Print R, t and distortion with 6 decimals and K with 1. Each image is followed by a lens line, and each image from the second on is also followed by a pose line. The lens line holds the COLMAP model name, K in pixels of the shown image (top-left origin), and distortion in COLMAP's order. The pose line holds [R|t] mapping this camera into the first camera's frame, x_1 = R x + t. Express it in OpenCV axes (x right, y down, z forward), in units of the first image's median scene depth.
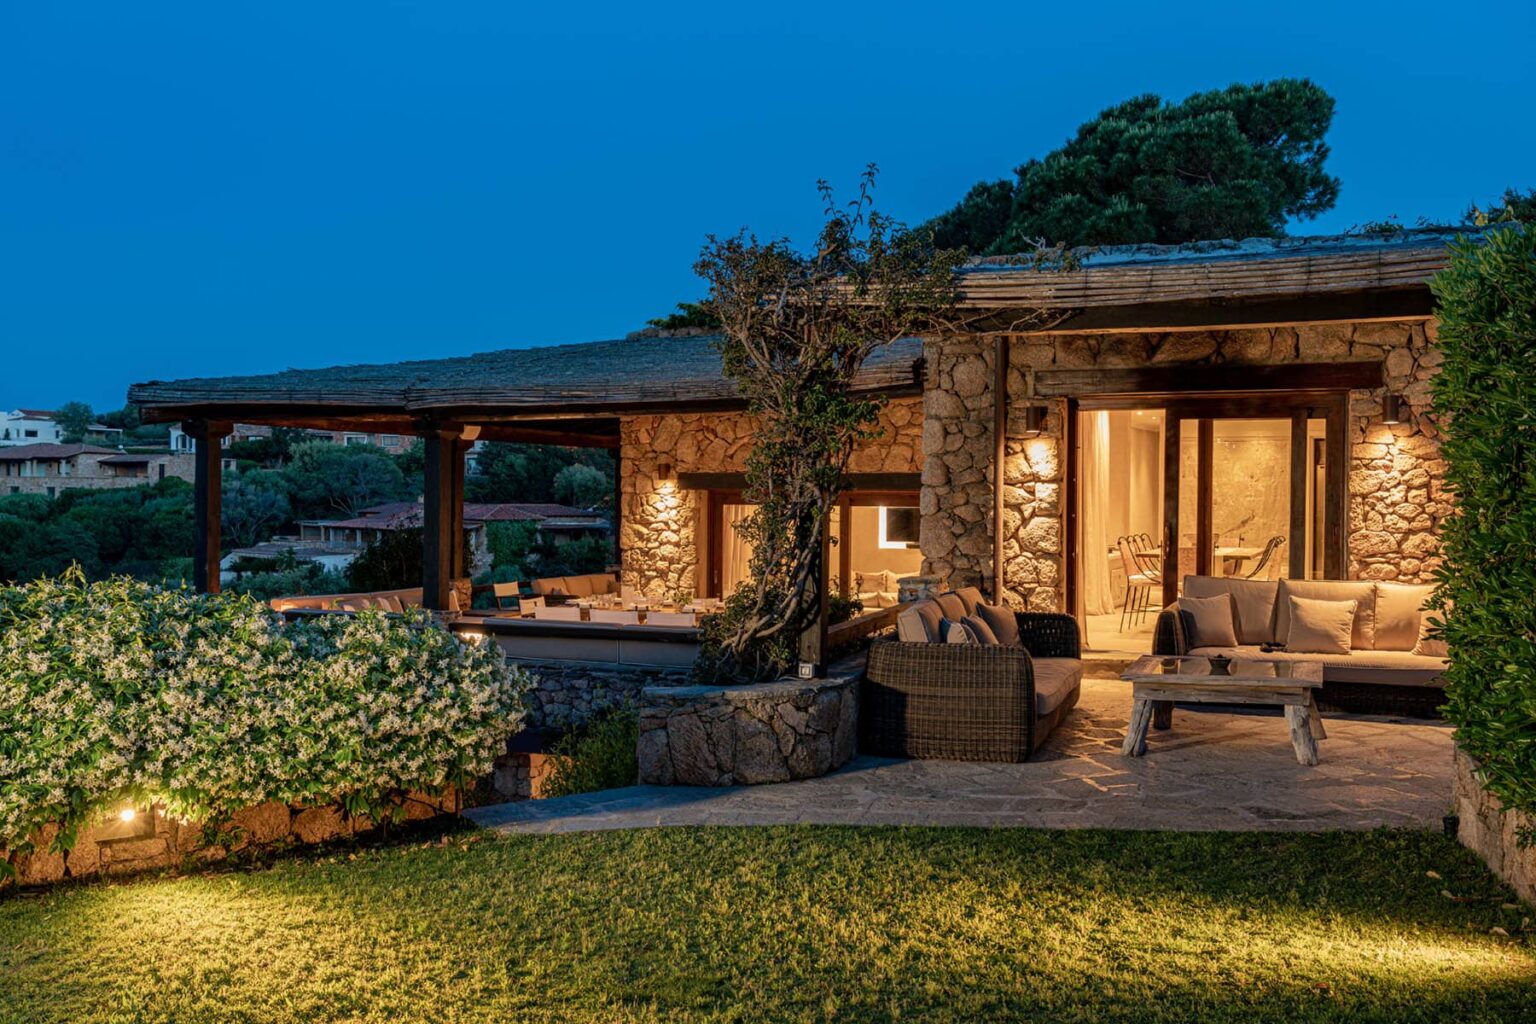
lens RADIAL K [[1476.7, 0, 768.5], [0, 1476.7, 510.6], [0, 0, 1]] dist [0.002756, 0.000000]
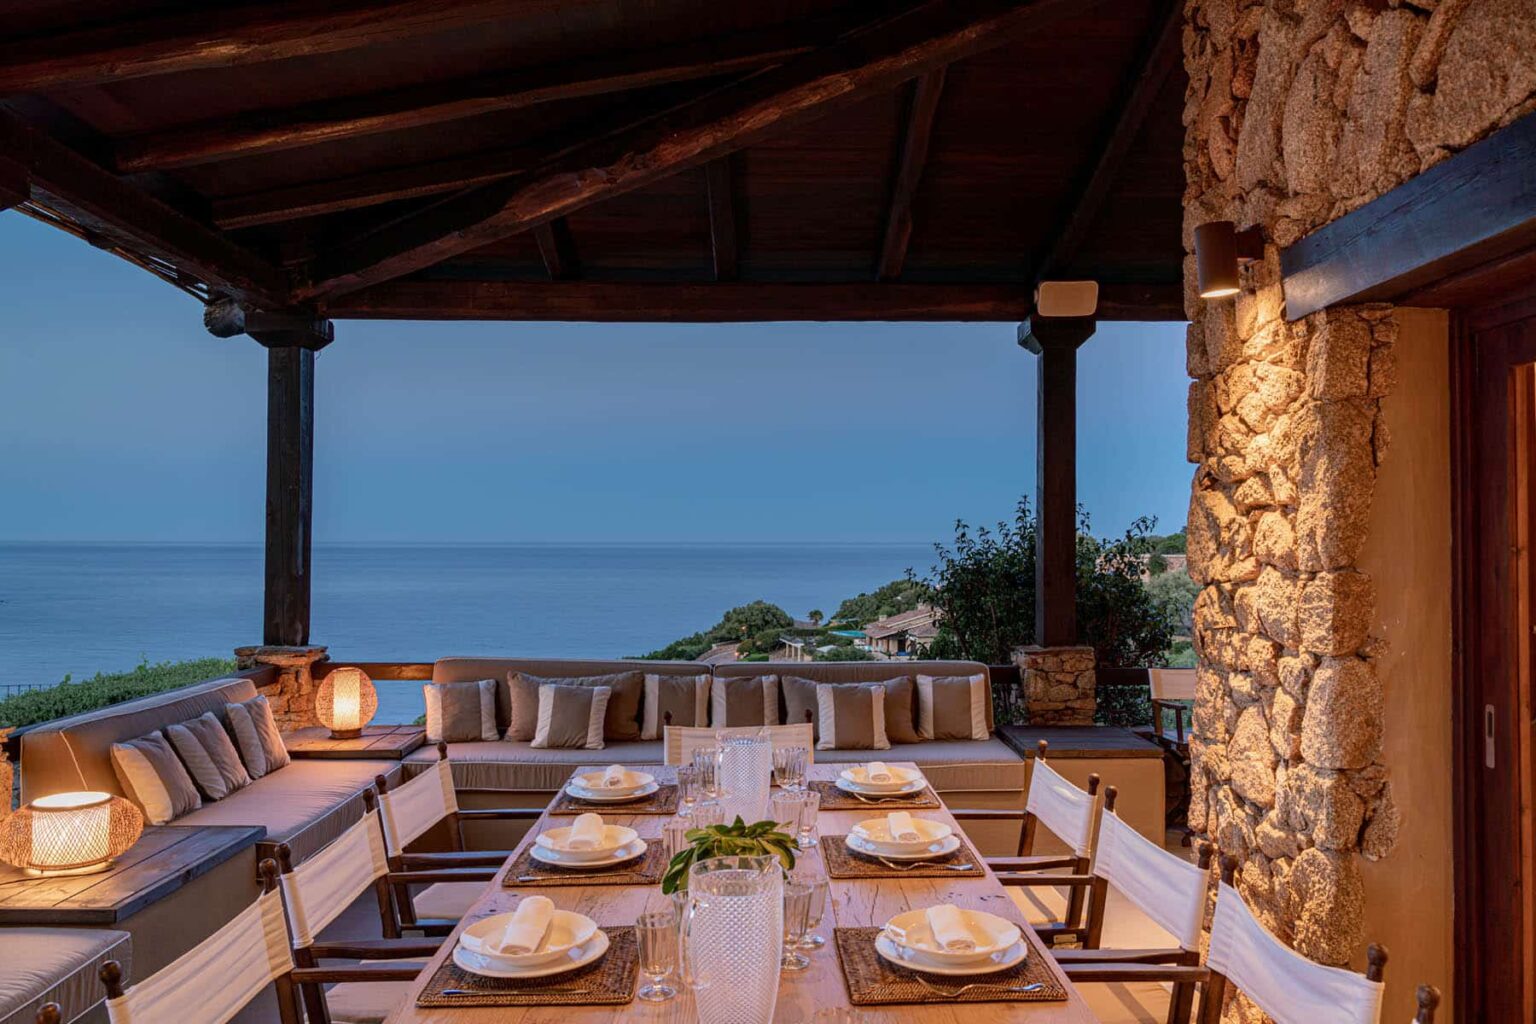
lens RADIAL K [[1181.5, 0, 767.8], [0, 1181.5, 516.5], [0, 0, 1]] dist [-0.000822, 0.005980]
pose [[0.417569, -0.028286, -0.908205, 0.069213], [-0.004260, 0.999443, -0.033086, 0.021396], [0.908635, 0.017684, 0.417216, 0.846930]]
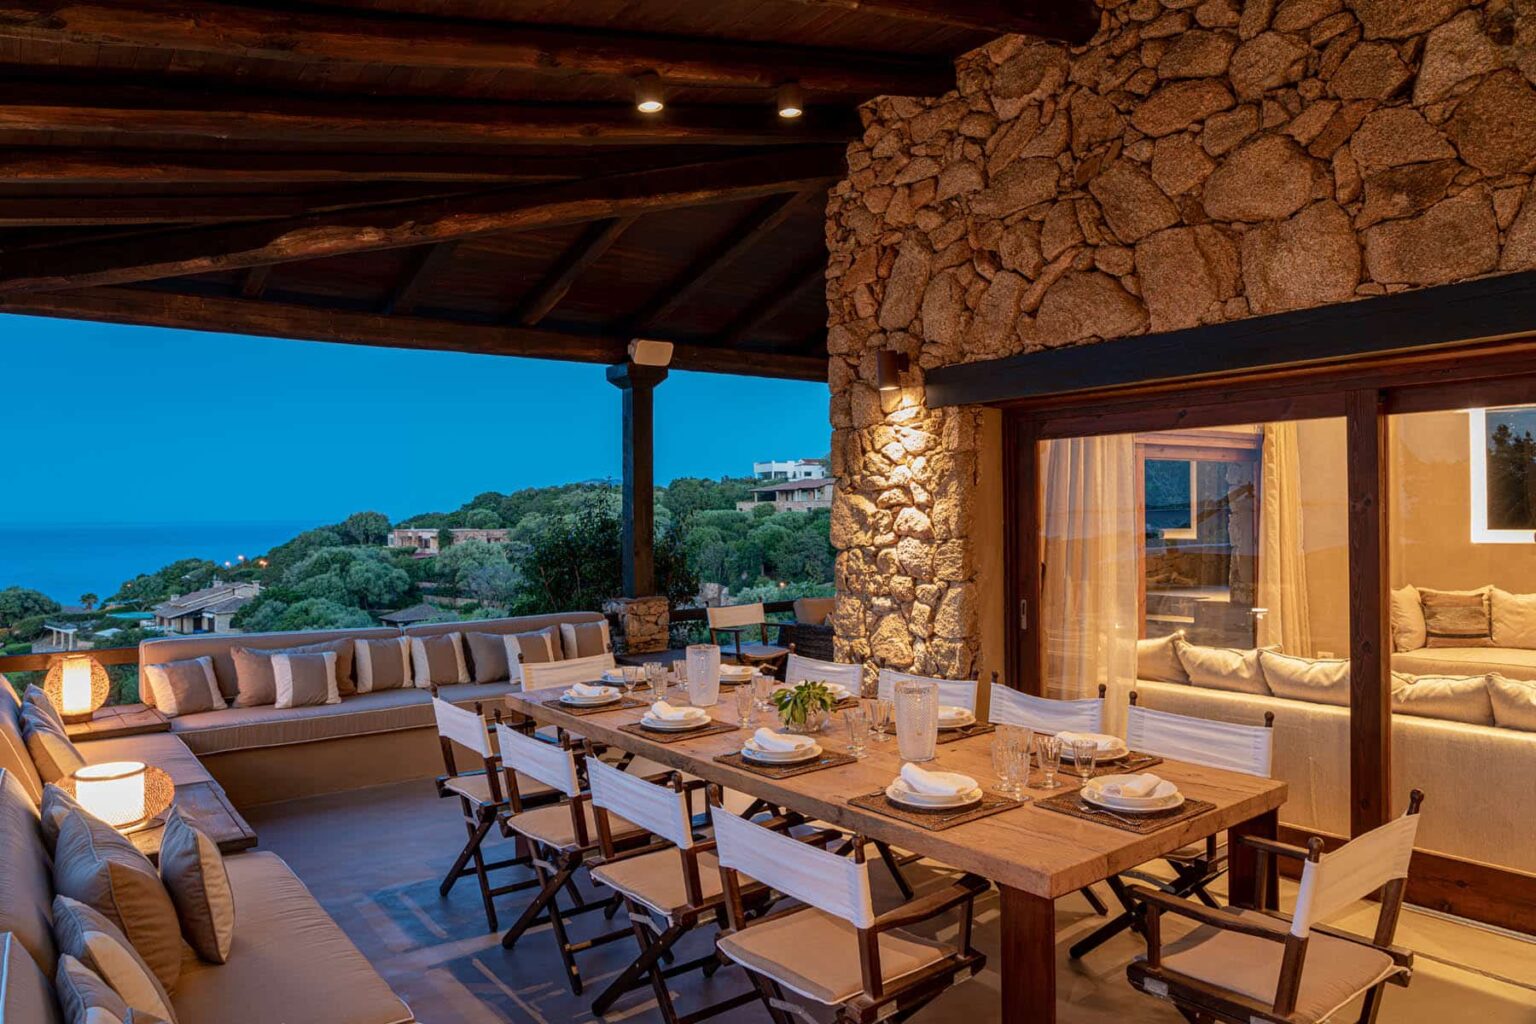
lens RADIAL K [[1043.6, 0, 777.1], [0, 1043.6, 509.0], [0, 0, 1]] dist [-0.016681, 0.006756]
pose [[0.876620, -0.022683, -0.480649, 0.046088], [0.017792, 0.999733, -0.014732, 0.018313], [0.480855, 0.004363, 0.876789, 0.708151]]
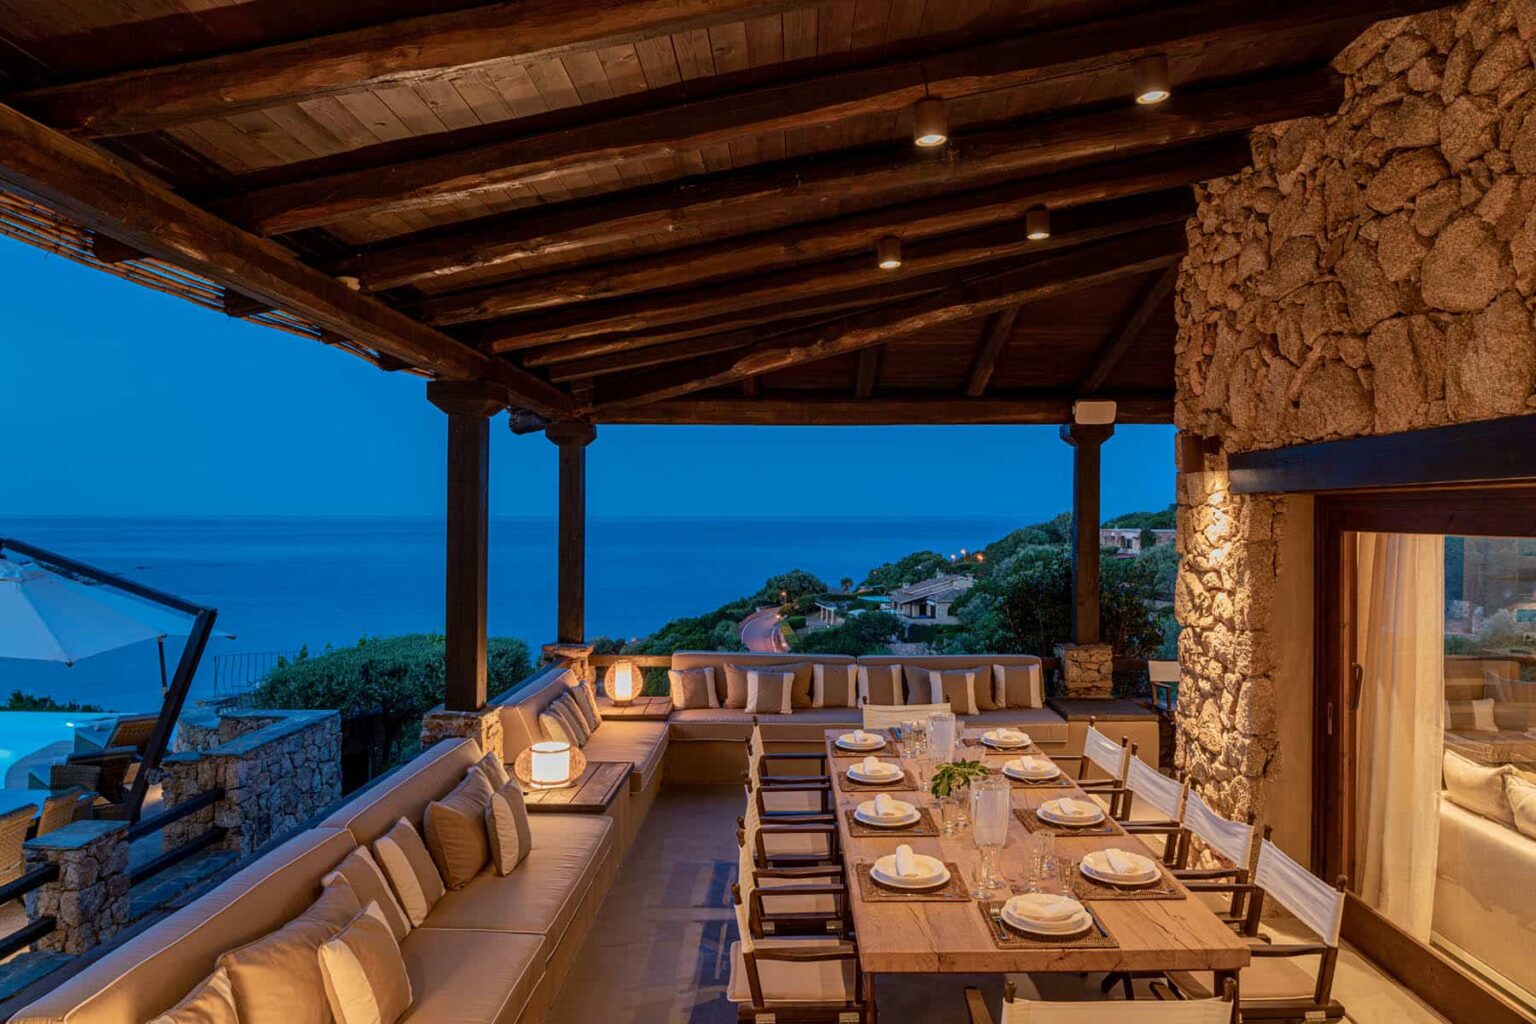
lens RADIAL K [[1043.6, 0, 771.1], [0, 1043.6, 522.5], [0, 0, 1]] dist [-0.016681, 0.006756]
pose [[0.391729, -0.003539, -0.920074, 0.158501], [-0.002950, 0.999983, -0.005103, -0.004431], [0.920076, 0.004713, 0.391712, 0.759482]]
